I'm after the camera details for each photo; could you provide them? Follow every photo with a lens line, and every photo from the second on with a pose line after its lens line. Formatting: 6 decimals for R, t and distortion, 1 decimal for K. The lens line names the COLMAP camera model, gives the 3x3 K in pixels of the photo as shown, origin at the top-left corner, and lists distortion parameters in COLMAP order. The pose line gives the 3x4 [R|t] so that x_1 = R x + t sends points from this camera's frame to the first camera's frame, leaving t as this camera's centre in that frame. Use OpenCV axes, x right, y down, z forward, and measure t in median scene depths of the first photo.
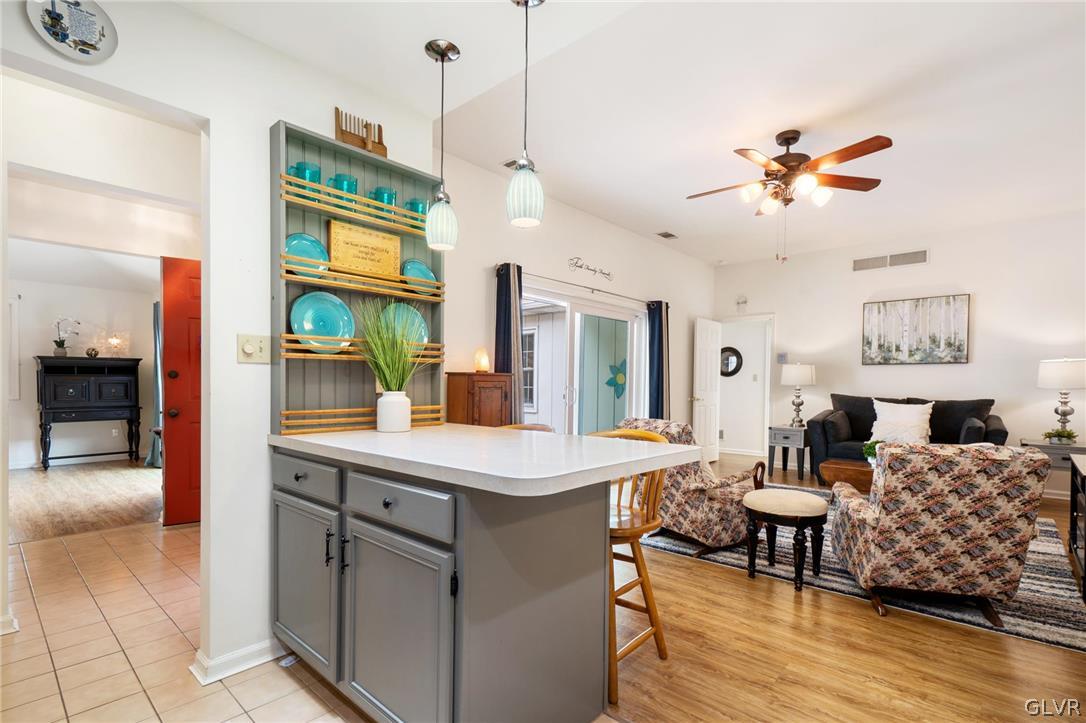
lens RADIAL K [[513.9, 0, 548.8], [0, 513.9, 398.8], [0, 0, 1]] dist [0.001552, -0.004243]
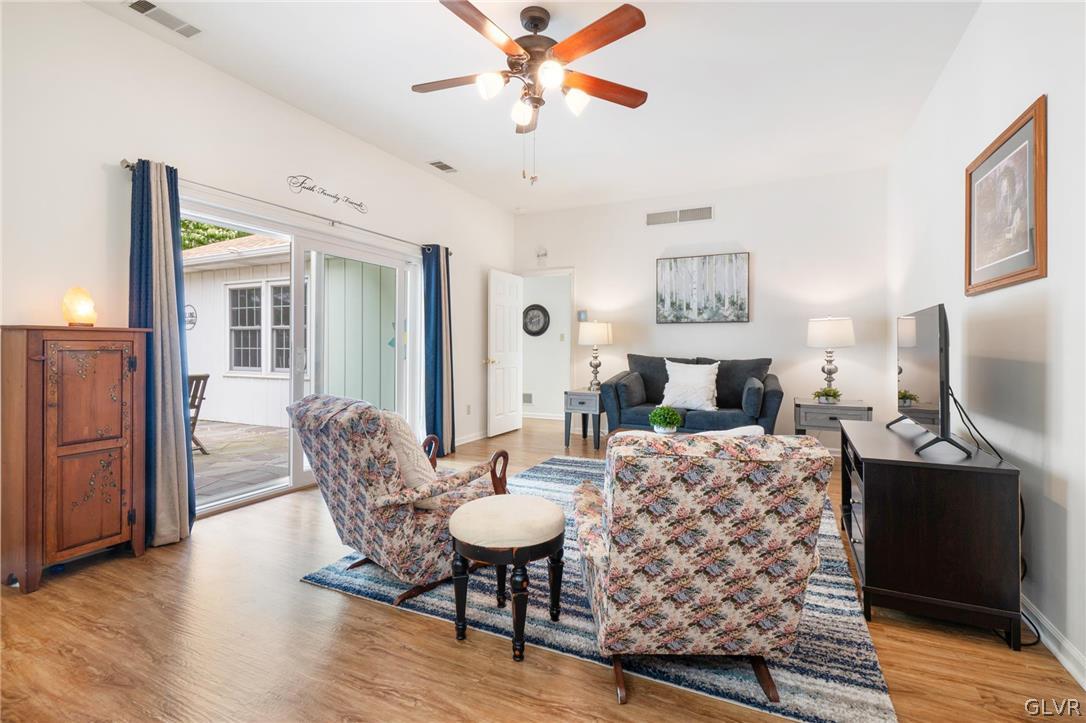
lens RADIAL K [[495.7, 0, 552.5], [0, 495.7, 352.1], [0, 0, 1]] dist [0.000085, -0.000146]
pose [[0.957984, -0.008551, 0.286696, 0.207435], [0.012590, 0.999846, -0.012247, -0.005186], [-0.286547, 0.015342, 0.957943, 0.224643]]
